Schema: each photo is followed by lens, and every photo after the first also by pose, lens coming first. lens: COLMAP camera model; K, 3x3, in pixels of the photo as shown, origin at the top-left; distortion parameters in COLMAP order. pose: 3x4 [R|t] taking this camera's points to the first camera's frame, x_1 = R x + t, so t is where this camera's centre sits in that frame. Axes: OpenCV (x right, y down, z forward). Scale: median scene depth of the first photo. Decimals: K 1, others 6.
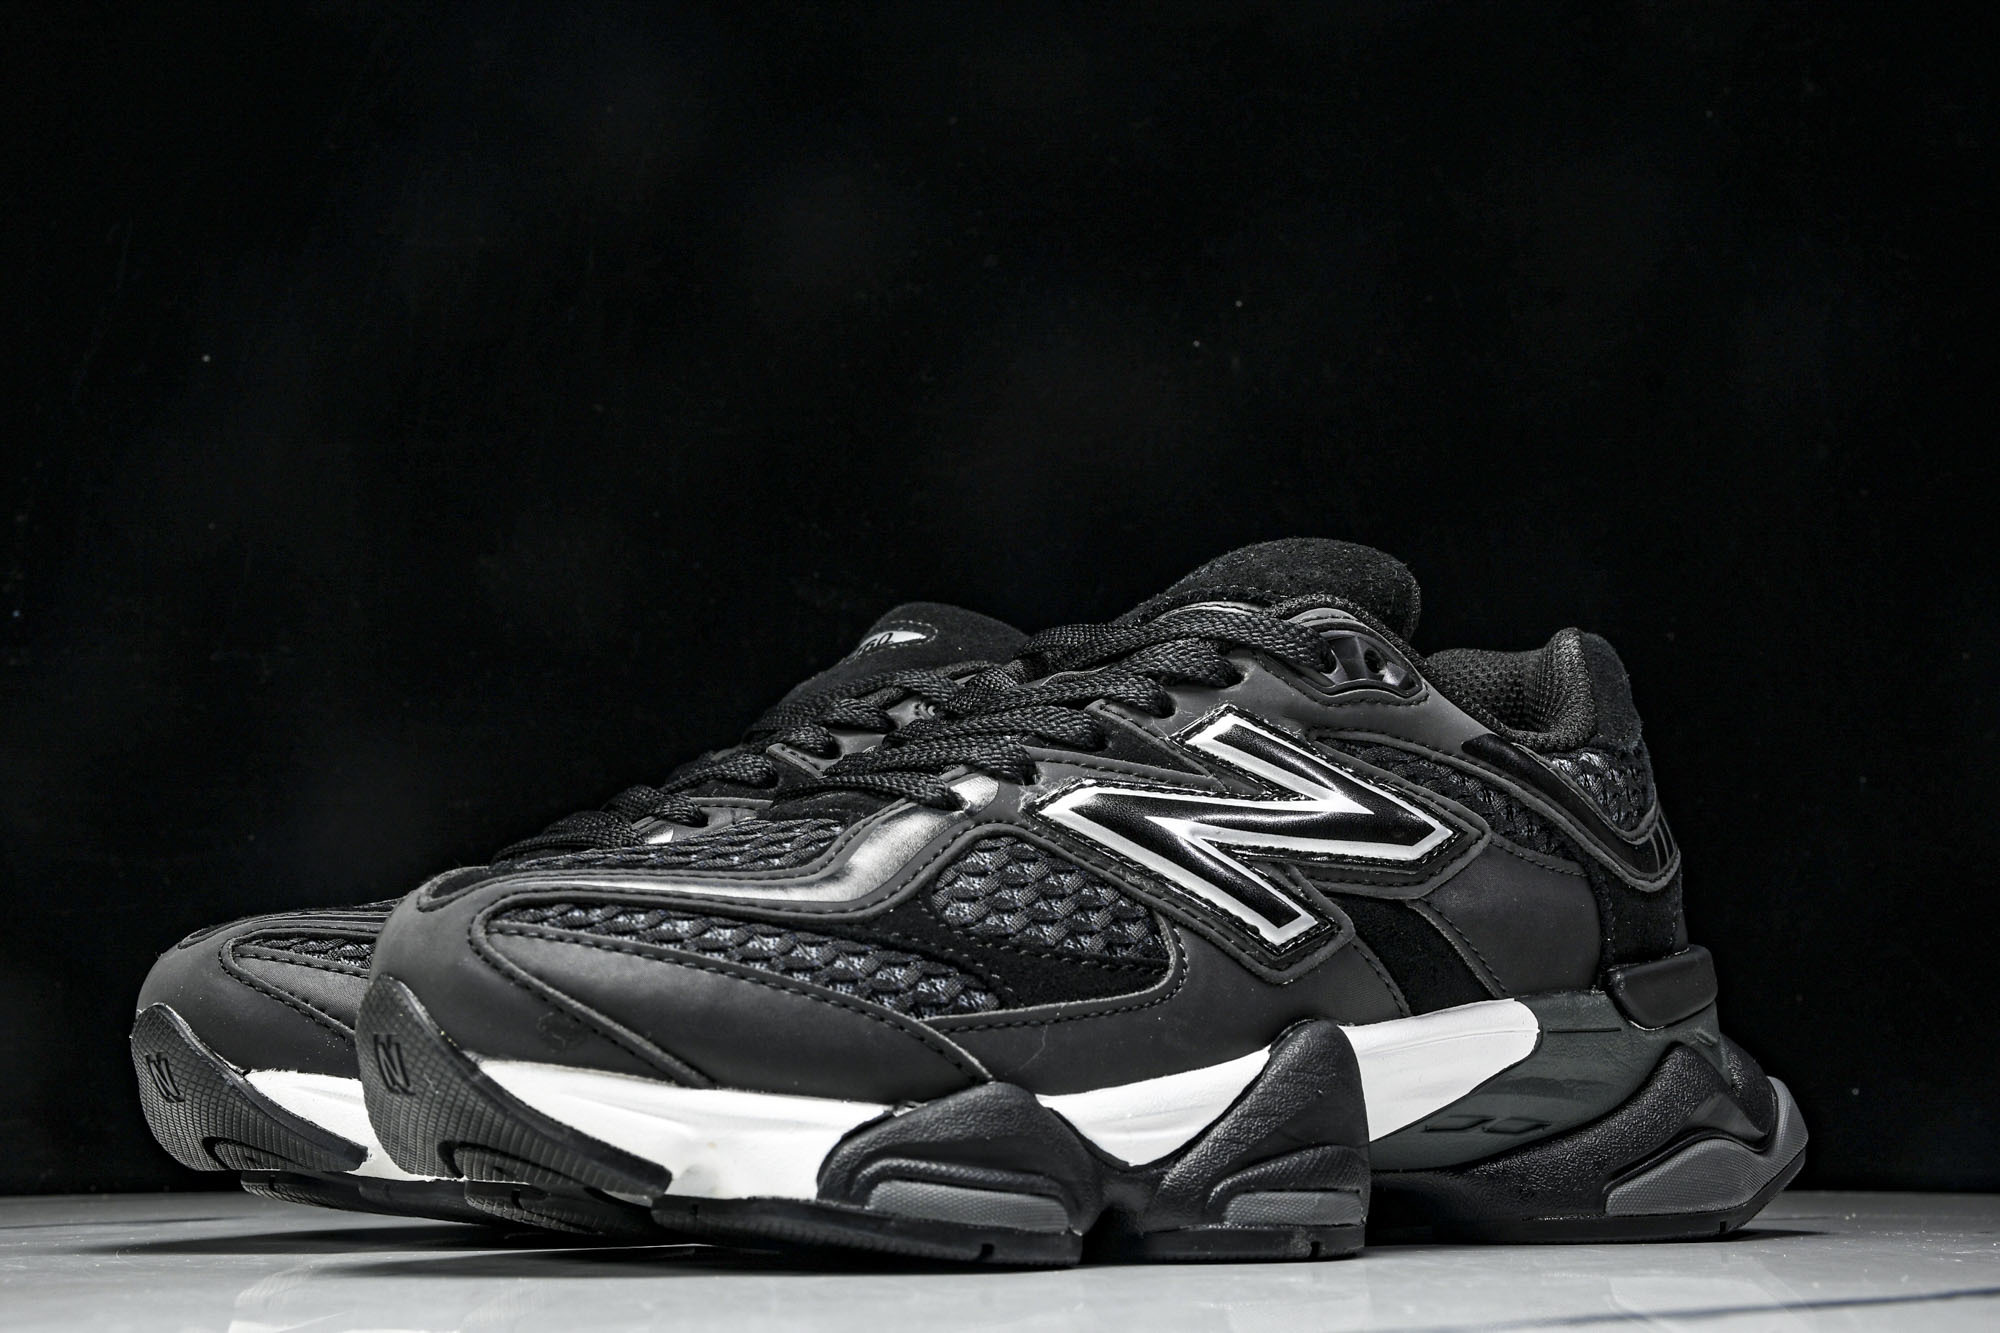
lens RADIAL K [[2932.9, 0, 1000.0], [0, 2932.9, 666.5], [0, 0, 1]] dist [0.032005, 0.206308]
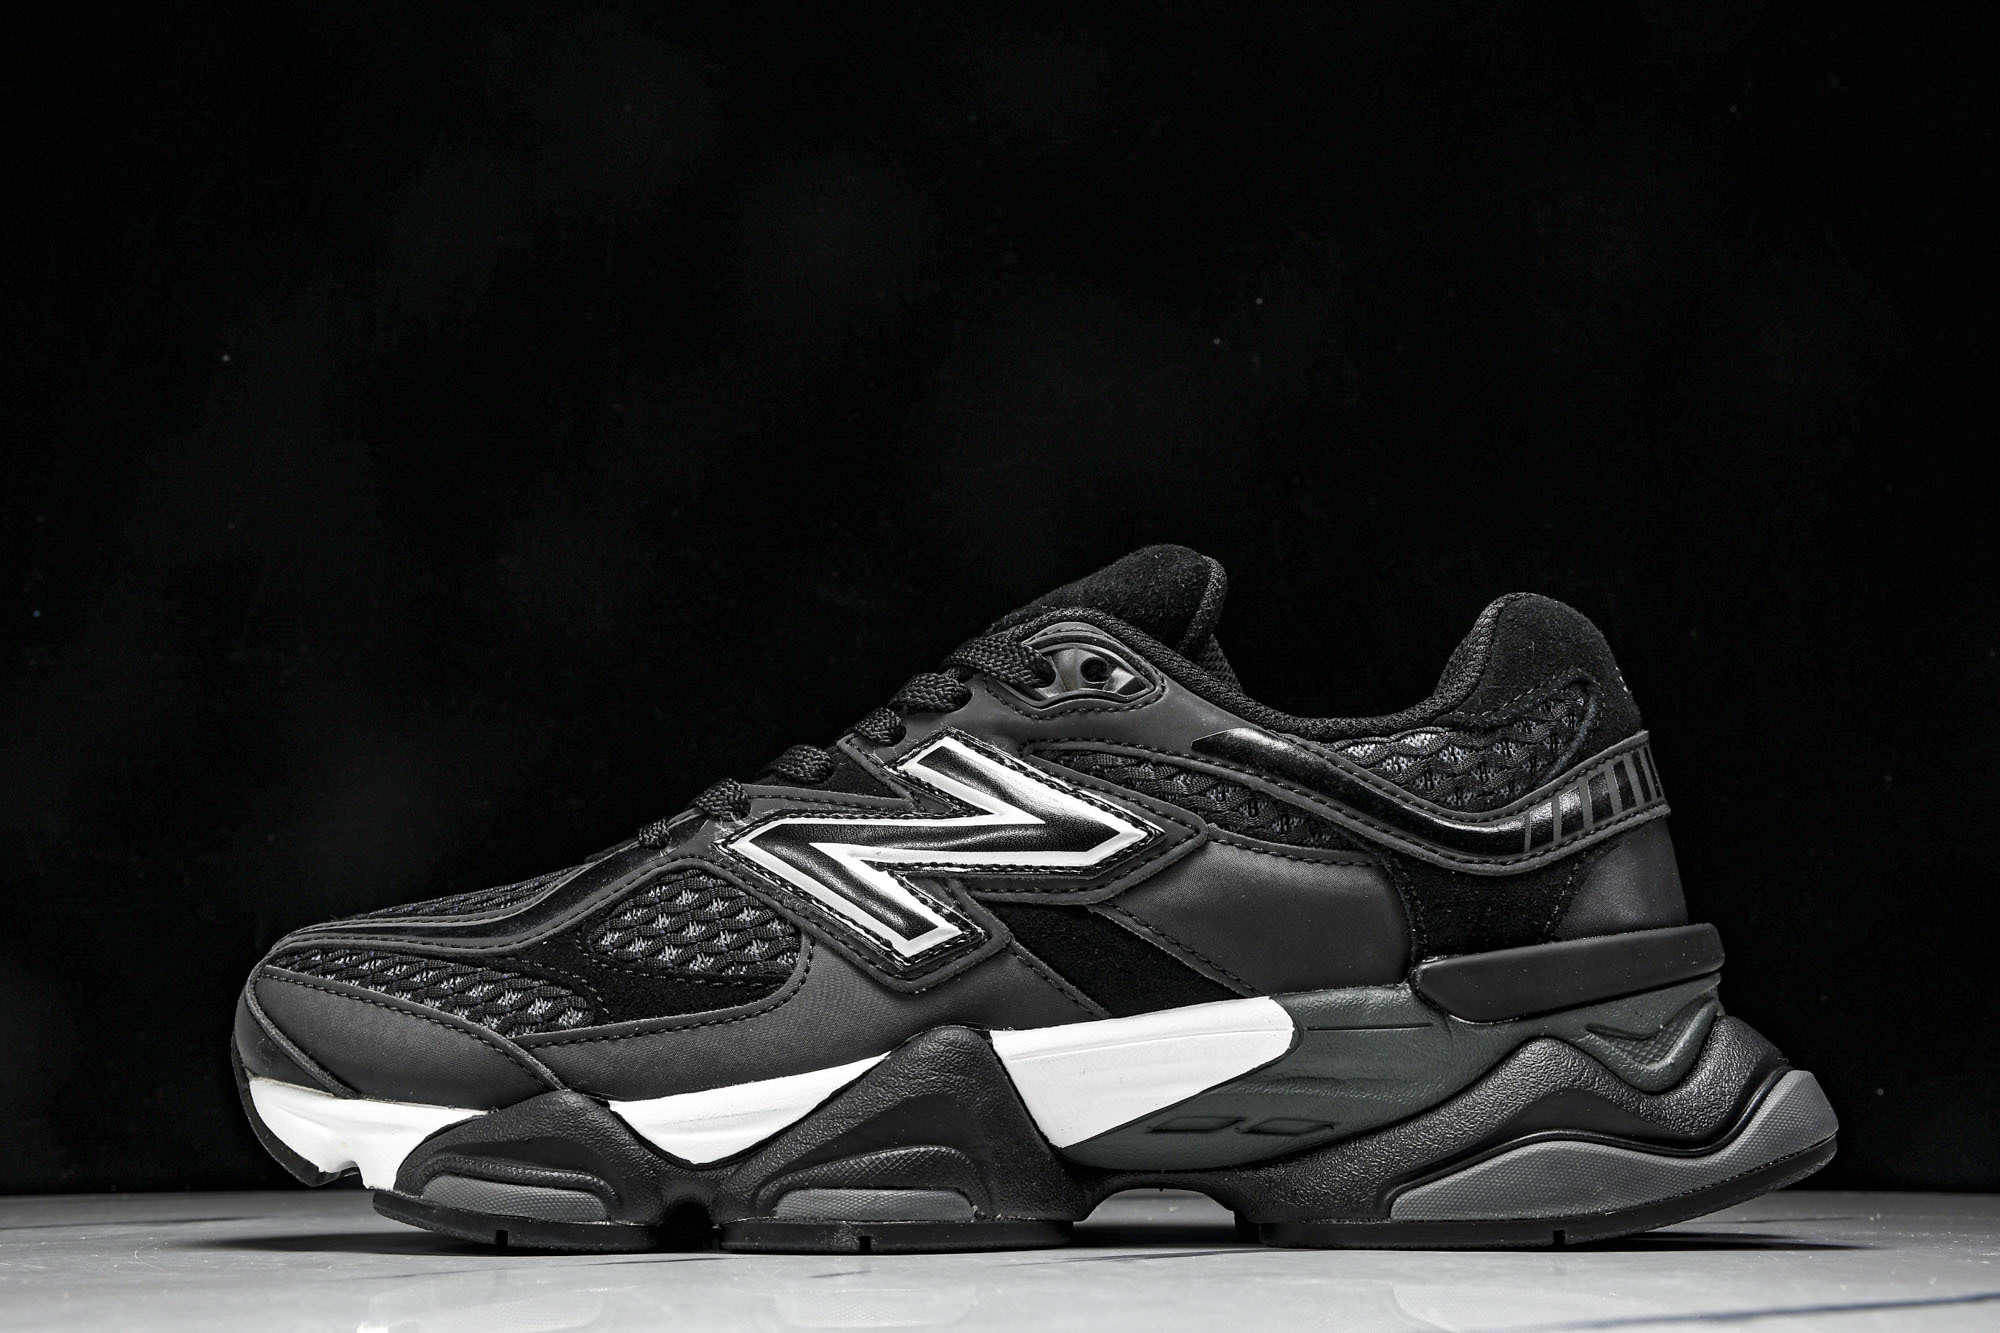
lens RADIAL K [[2932.9, 0, 1000.0], [0, 2932.9, 666.5], [0, 0, 1]] dist [0.032005, 0.206308]
pose [[0.760957, -0.101216, -0.640859, 0.803827], [0.101355, 0.994174, -0.036669, 0.032859], [0.640837, -0.037050, 0.766783, 0.212463]]
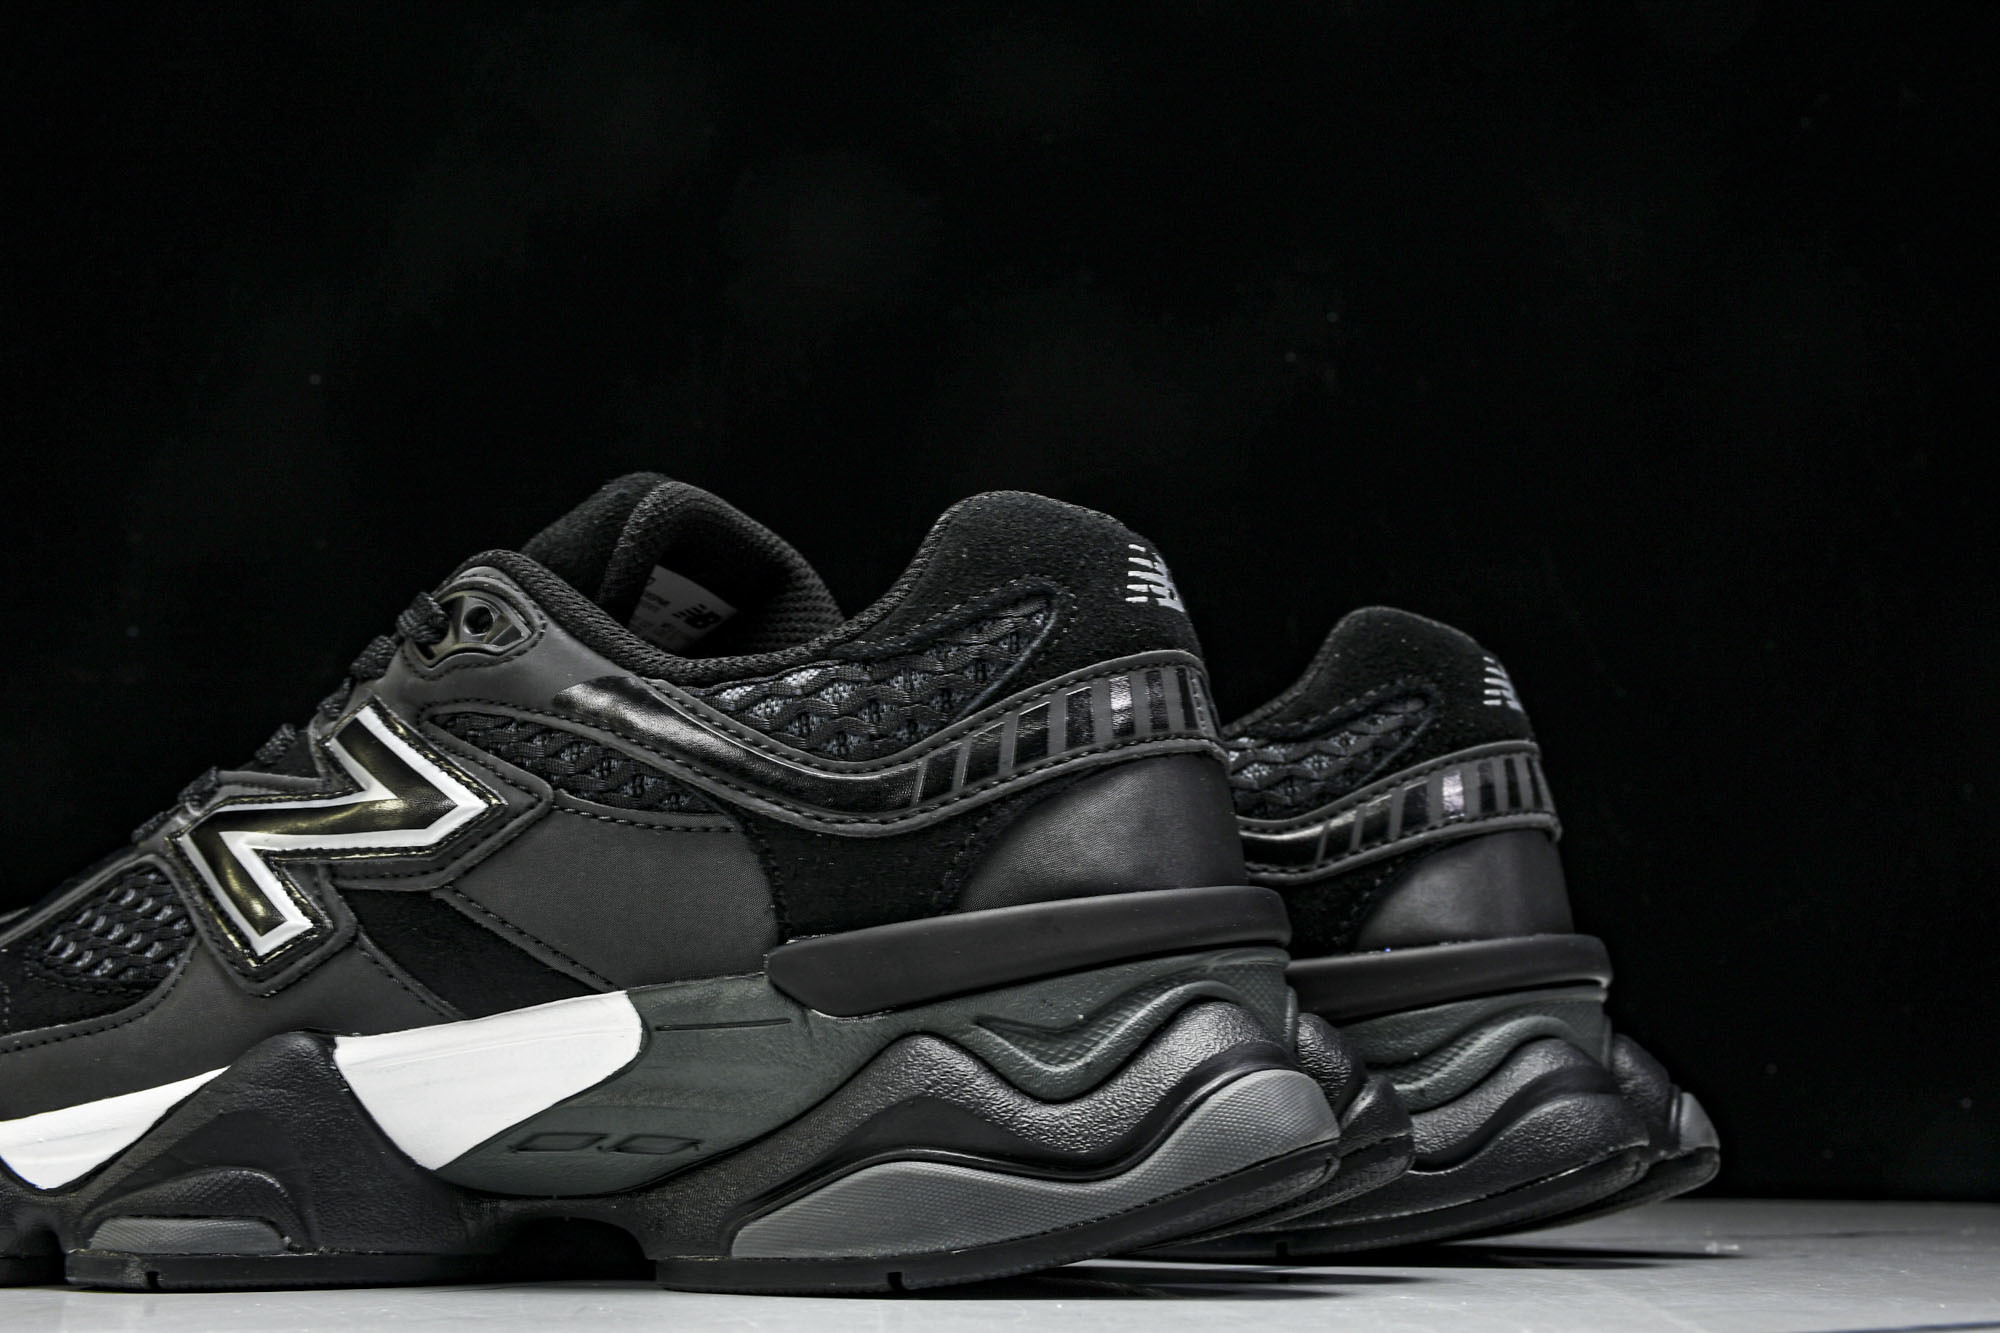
lens RADIAL K [[2932.9, 0, 1000.0], [0, 2932.9, 666.5], [0, 0, 1]] dist [0.032005, 0.206308]
pose [[0.449885, -0.141257, -0.881844, 1.041806], [0.141872, 0.986178, -0.085592, 0.117307], [0.881746, -0.086602, 0.463707, 0.774775]]
